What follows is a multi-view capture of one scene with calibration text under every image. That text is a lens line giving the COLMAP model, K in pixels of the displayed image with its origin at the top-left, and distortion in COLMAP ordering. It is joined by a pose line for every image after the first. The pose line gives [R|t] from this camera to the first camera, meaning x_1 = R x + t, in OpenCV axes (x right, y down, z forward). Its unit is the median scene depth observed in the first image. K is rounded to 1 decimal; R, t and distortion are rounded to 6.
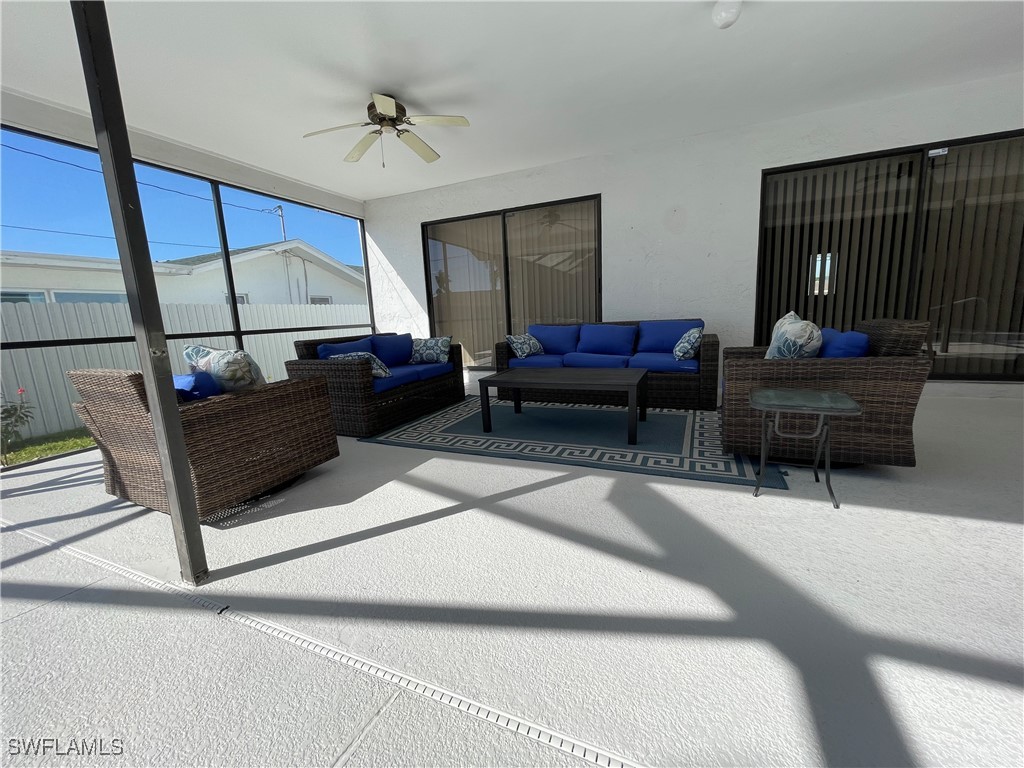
lens RADIAL K [[413.3, 0, 512.0], [0, 413.3, 384.0], [0, 0, 1]] dist [-0.000357, -0.003920]
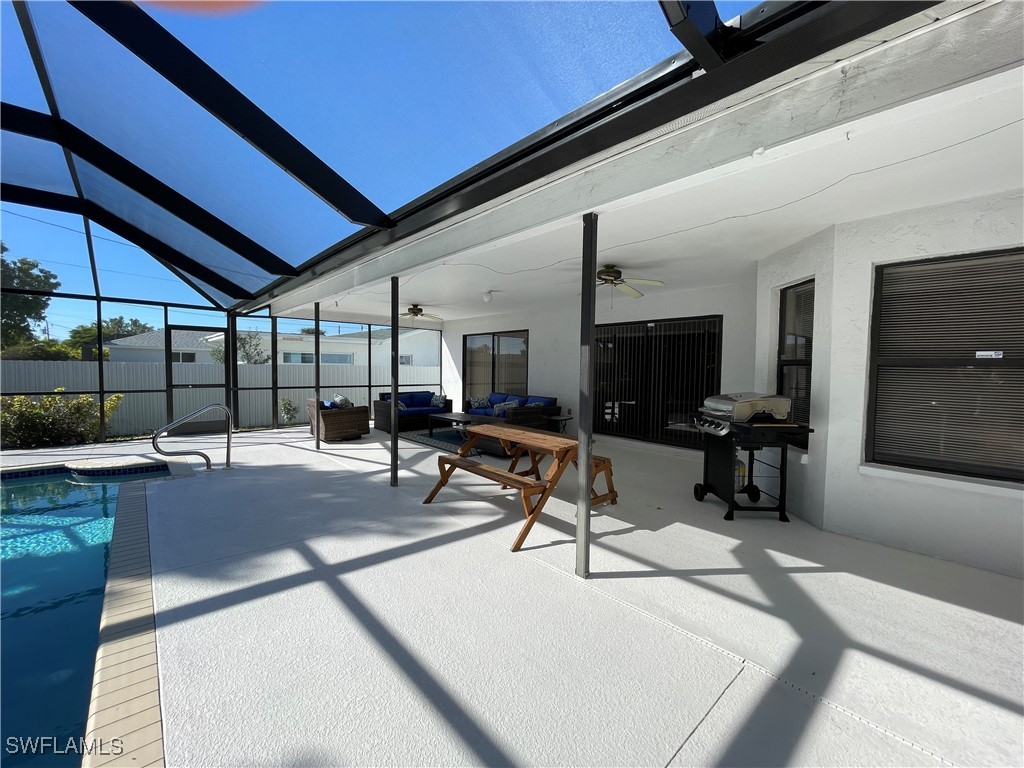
lens RADIAL K [[413.3, 0, 512.0], [0, 413.3, 384.0], [0, 0, 1]] dist [-0.000357, -0.003920]
pose [[0.908201, 0.078662, -0.411075, 1.036883], [-0.125076, 0.988306, -0.087215, -0.030485], [0.399407, 0.130624, 0.907420, -0.813102]]
